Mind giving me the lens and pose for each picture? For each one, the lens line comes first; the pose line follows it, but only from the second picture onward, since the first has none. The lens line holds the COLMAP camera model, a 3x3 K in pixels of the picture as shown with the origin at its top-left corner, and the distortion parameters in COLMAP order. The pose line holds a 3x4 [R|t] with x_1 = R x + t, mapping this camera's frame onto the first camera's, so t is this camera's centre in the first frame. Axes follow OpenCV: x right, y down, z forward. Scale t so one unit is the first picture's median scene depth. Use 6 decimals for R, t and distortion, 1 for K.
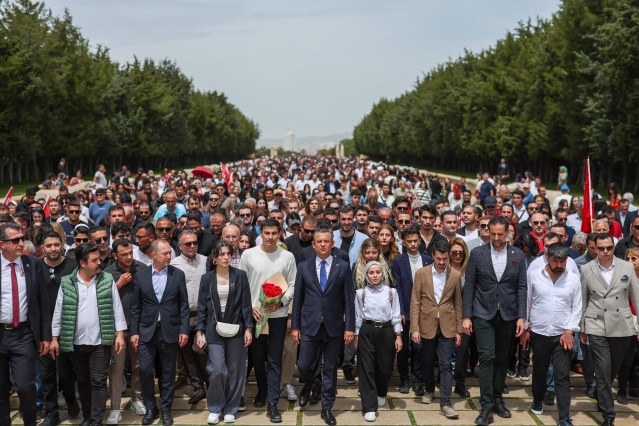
lens RADIAL K [[3031.1, 0, 320.5], [0, 3031.1, 212.7], [0, 0, 1]] dist [-1.425229, 0.000000]
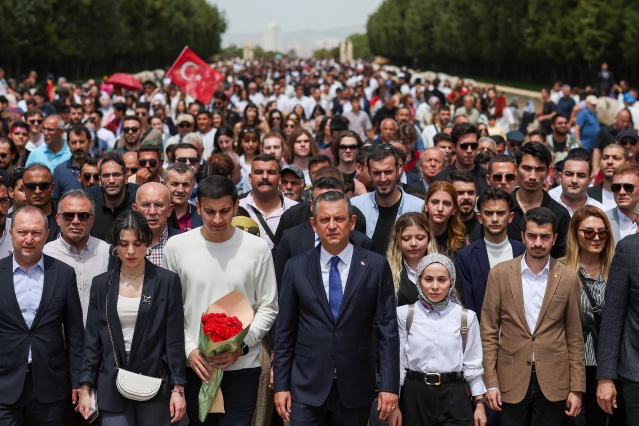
lens RADIAL K [[3031.1, 0, 318.8], [0, 3031.1, 213.3], [0, 0, 1]] dist [-1.425229, 0.000000]
pose [[0.999955, 0.008524, 0.004242, -0.002973], [-0.008637, 0.999589, 0.027345, -0.003973], [-0.004008, -0.027380, 0.999617, 0.485808]]
